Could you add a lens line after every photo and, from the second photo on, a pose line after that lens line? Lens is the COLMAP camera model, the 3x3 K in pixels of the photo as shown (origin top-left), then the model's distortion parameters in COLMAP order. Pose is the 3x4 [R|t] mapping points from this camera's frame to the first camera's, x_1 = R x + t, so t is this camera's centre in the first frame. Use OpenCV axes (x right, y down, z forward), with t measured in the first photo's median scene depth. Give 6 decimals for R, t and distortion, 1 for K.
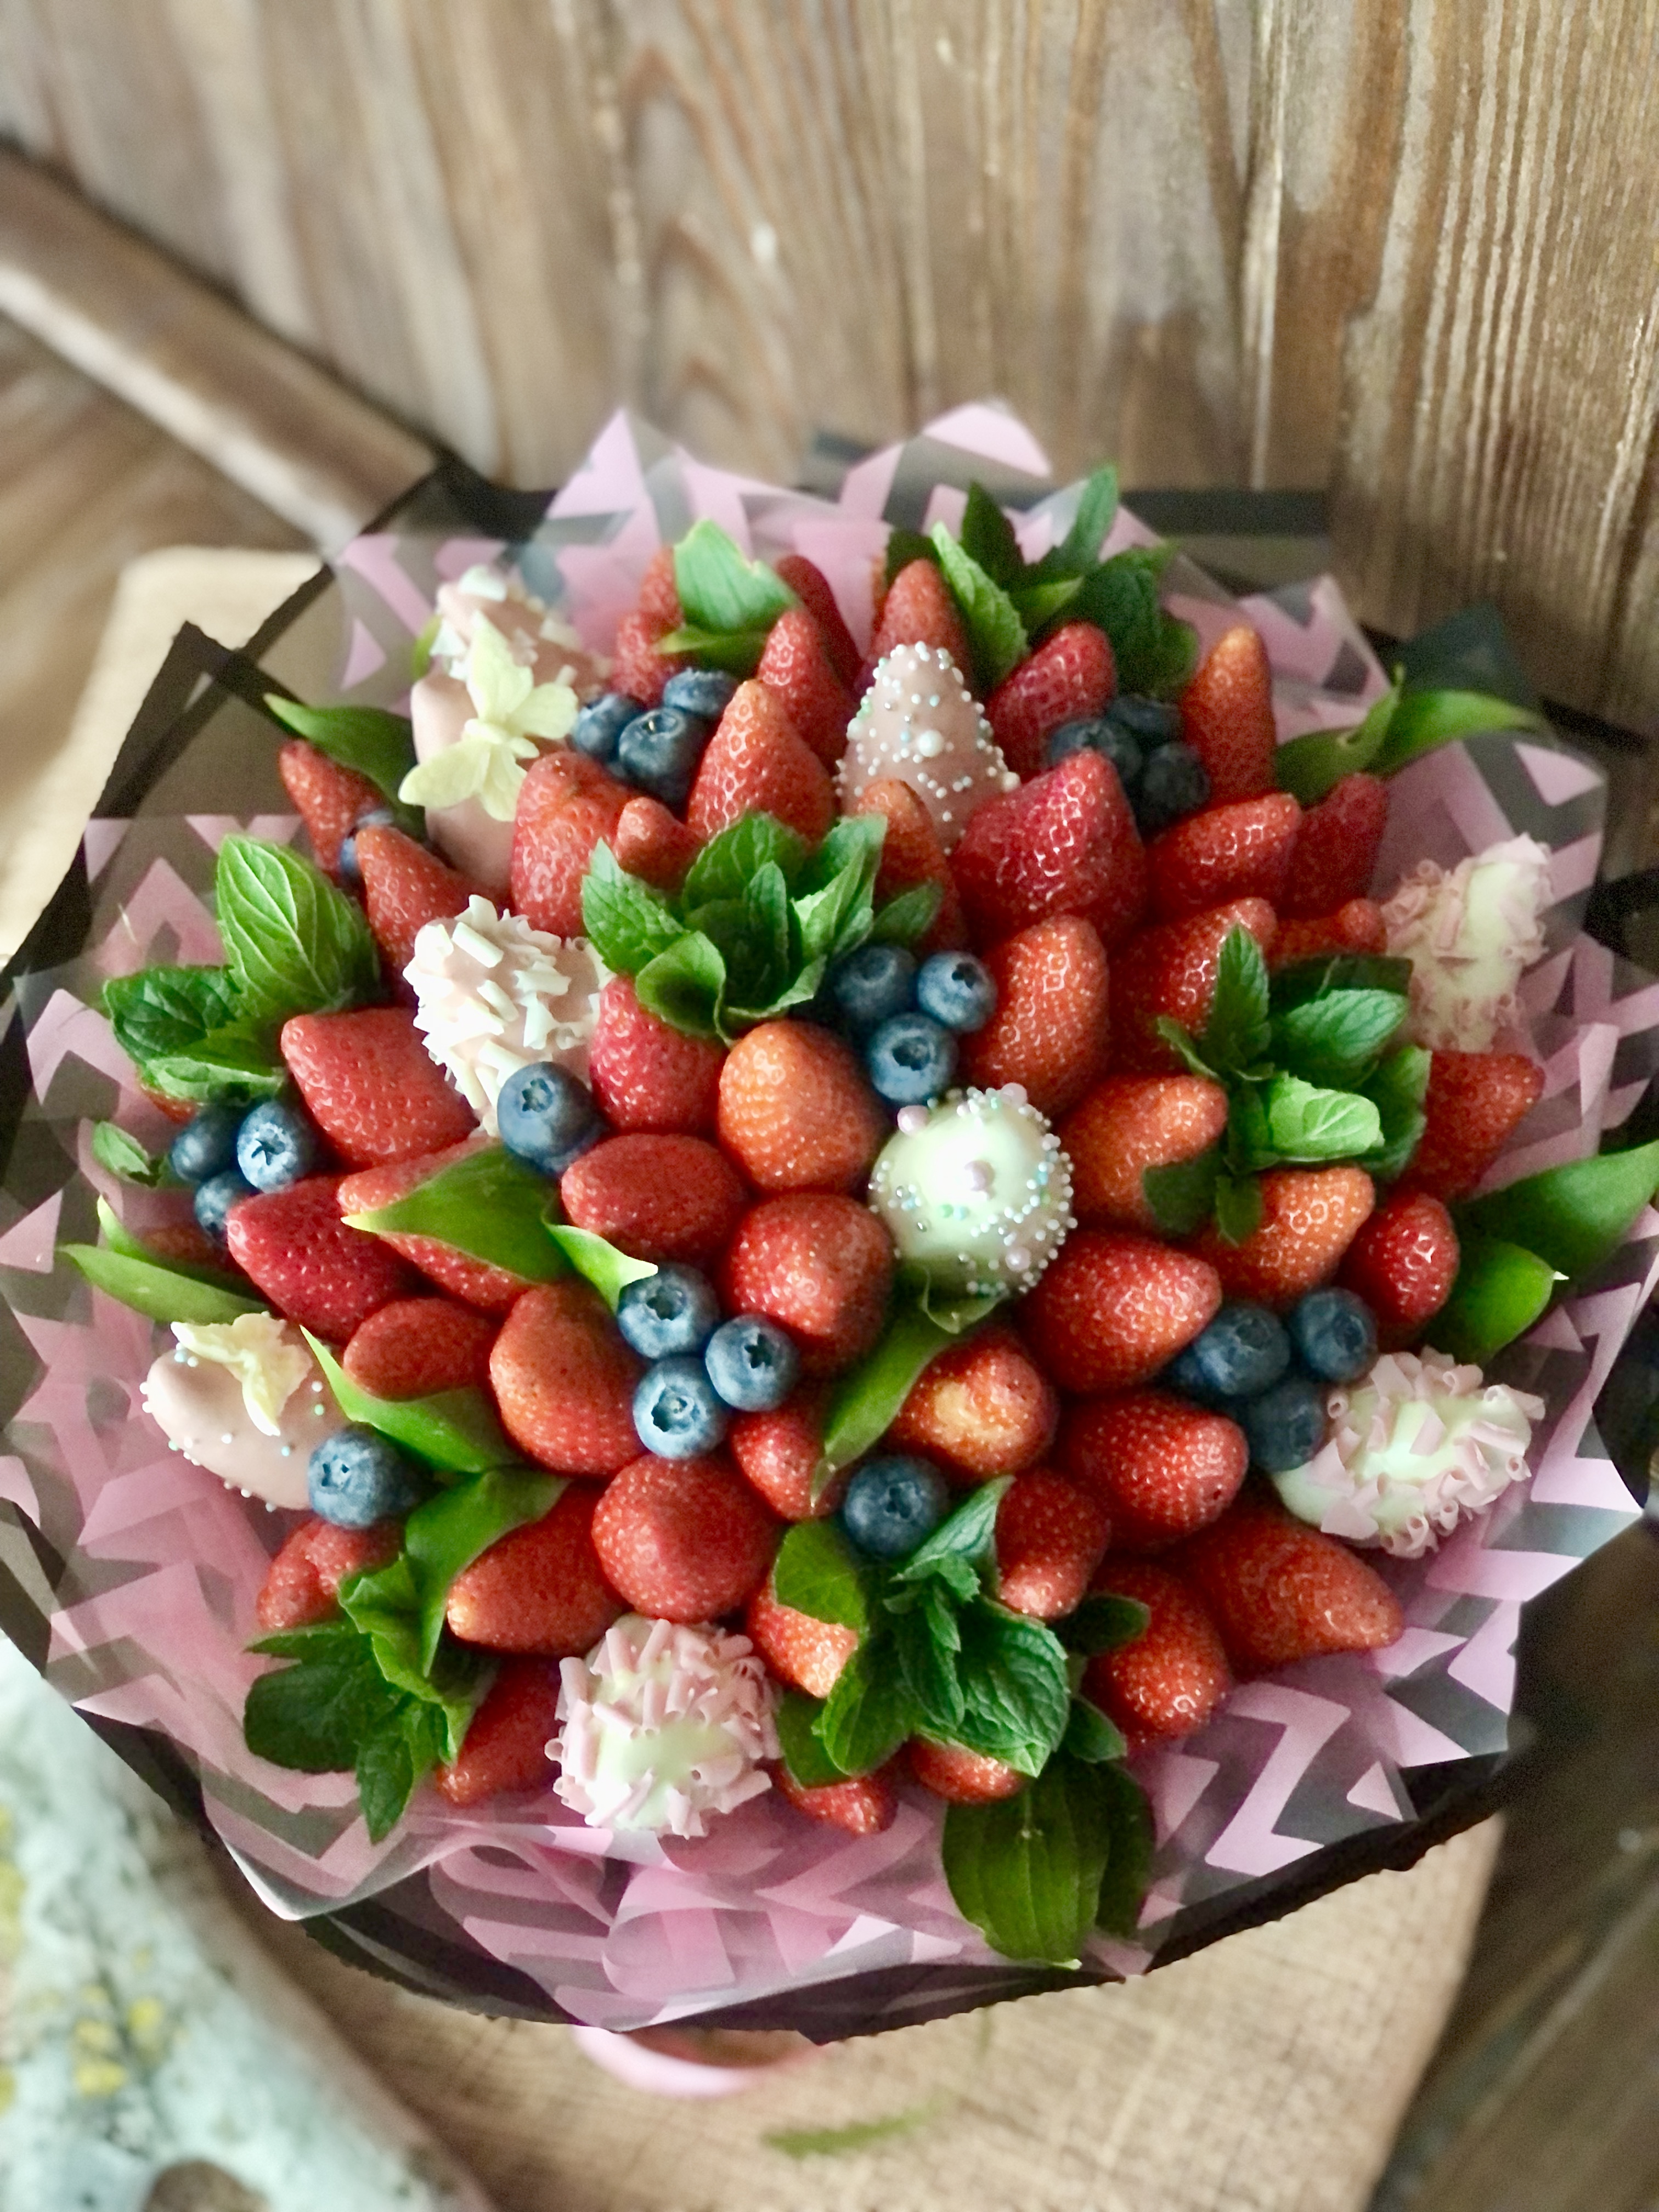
lens RADIAL K [[3703.2, 0, 803.1], [0, 3703.2, 1102.7], [0, 0, 1]] dist [-0.153576, 1.629974]
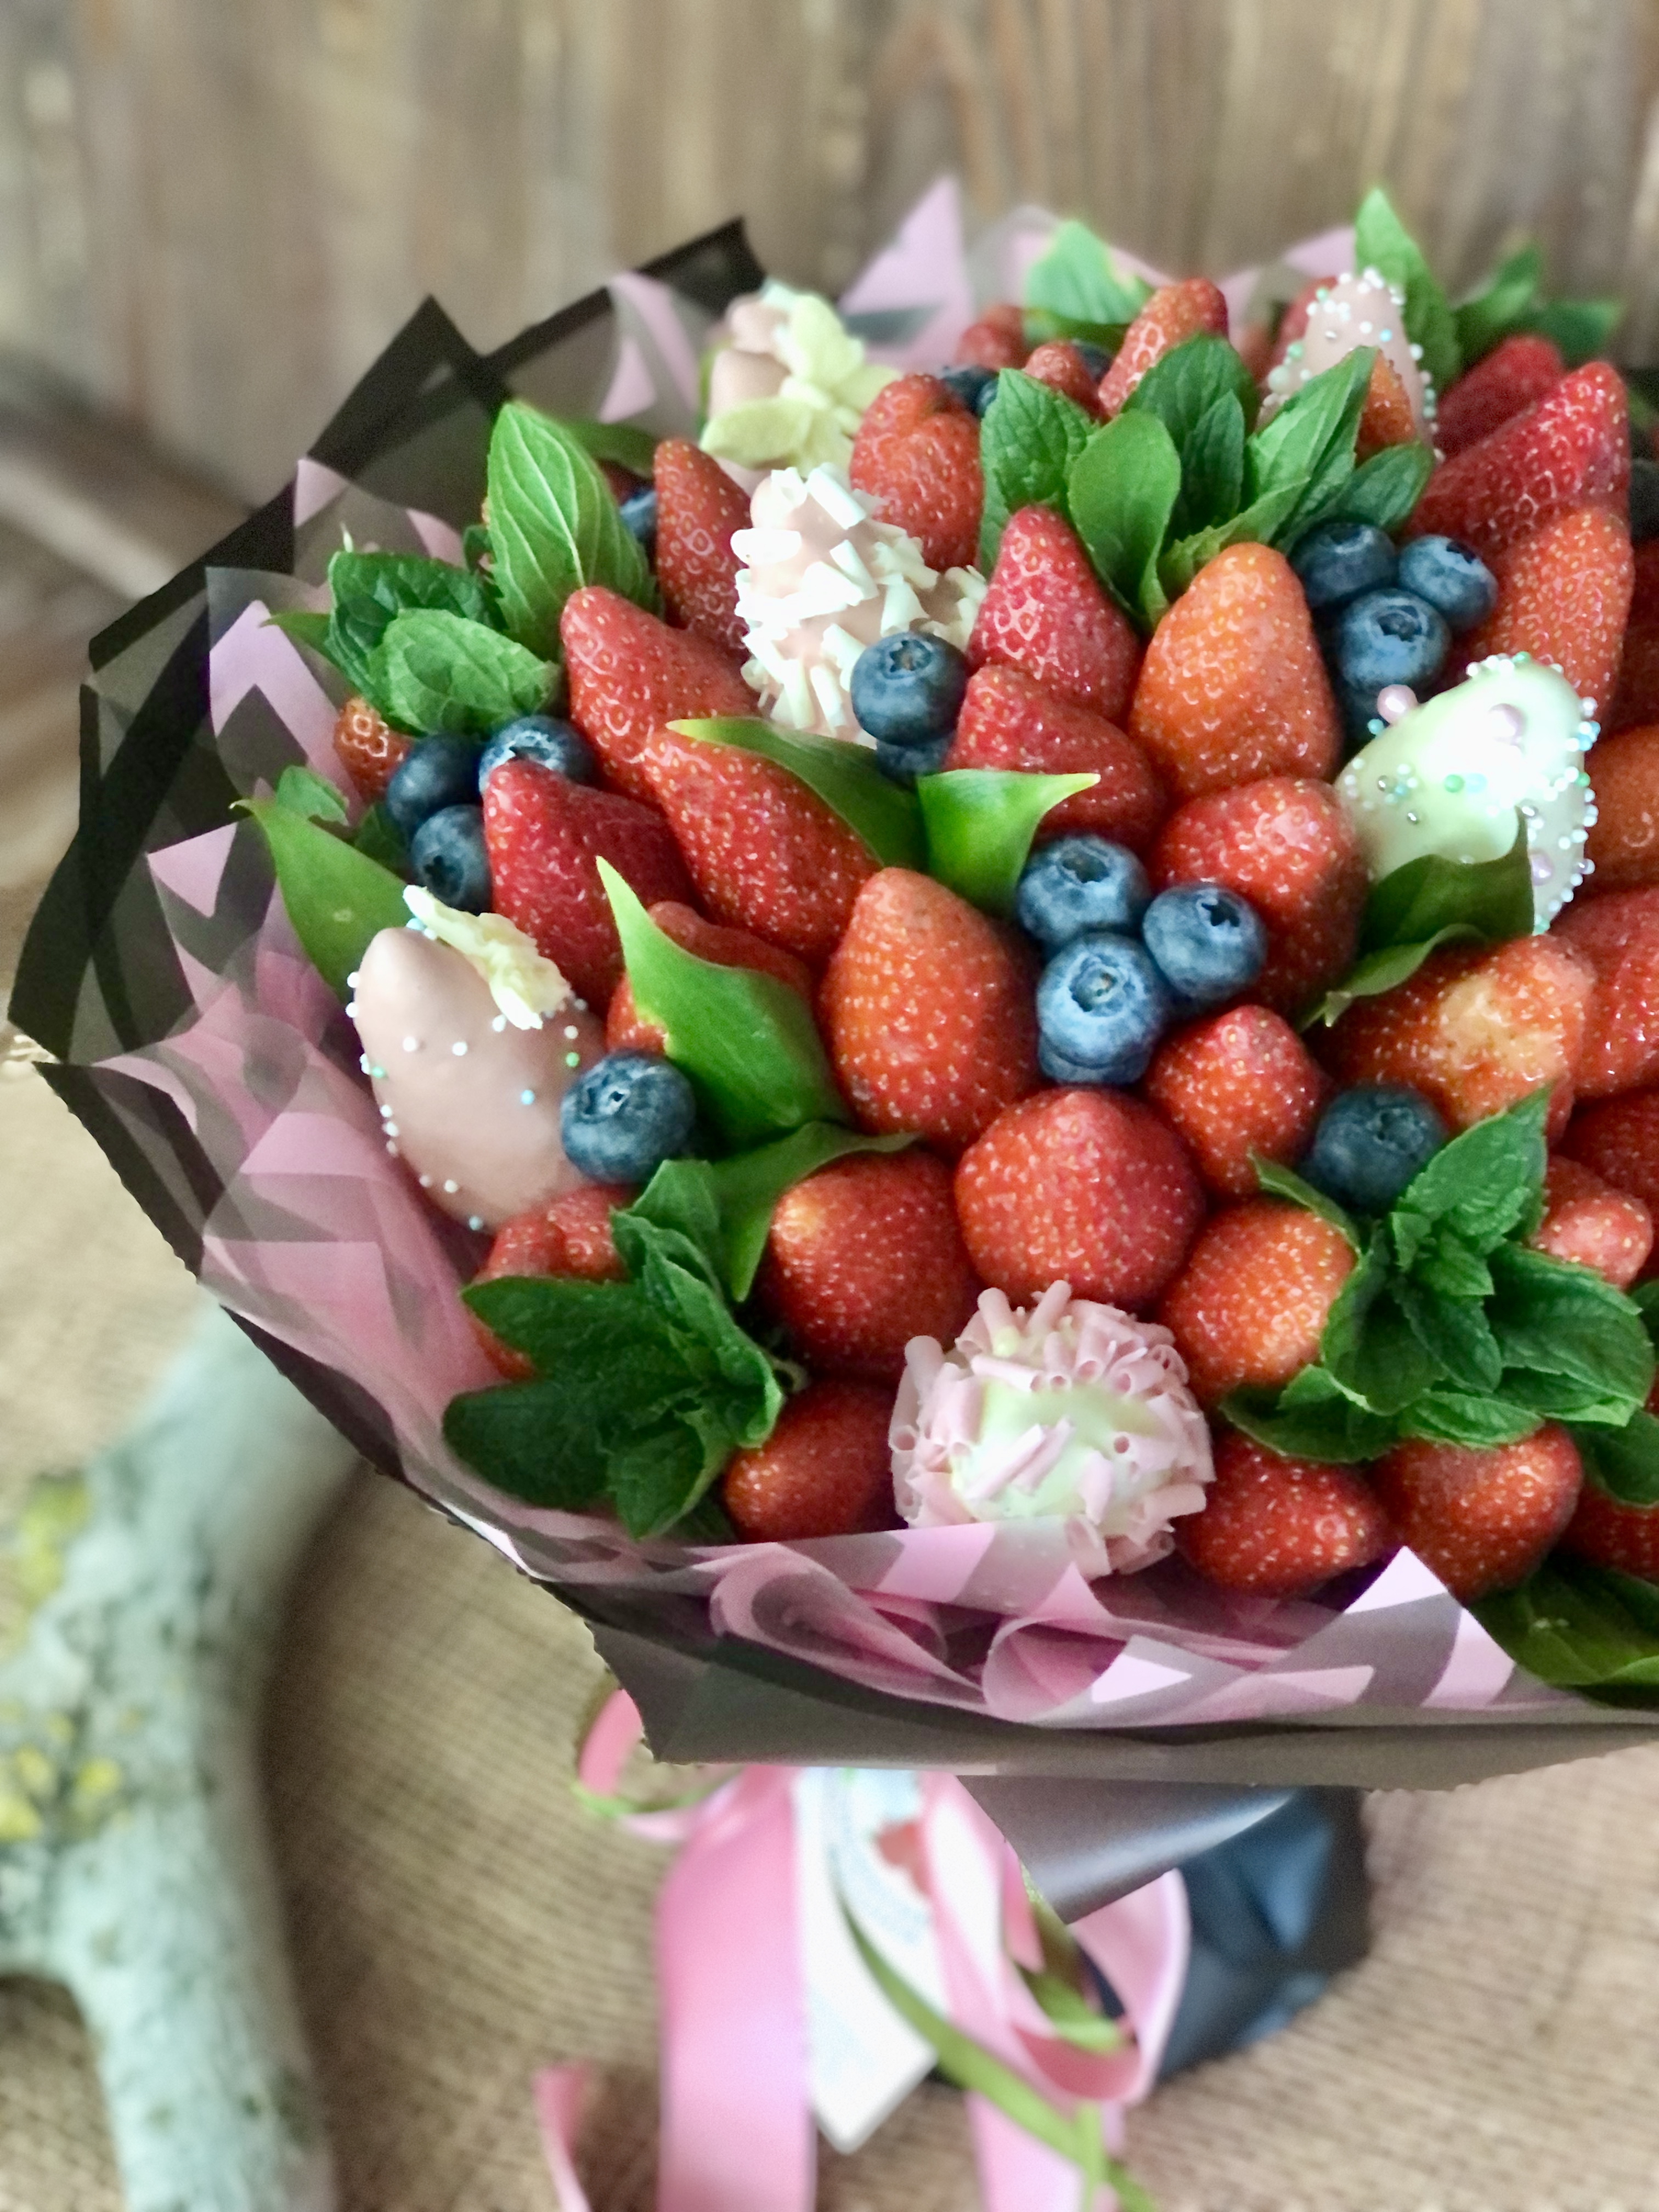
lens RADIAL K [[3703.2, 0, 803.1], [0, 3703.2, 1102.7], [0, 0, 1]] dist [-0.153576, 1.629974]
pose [[0.993534, 0.091593, 0.067087, -0.139191], [-0.064301, 0.940950, -0.332383, 0.349722], [-0.093569, 0.325920, 0.940756, 0.306005]]
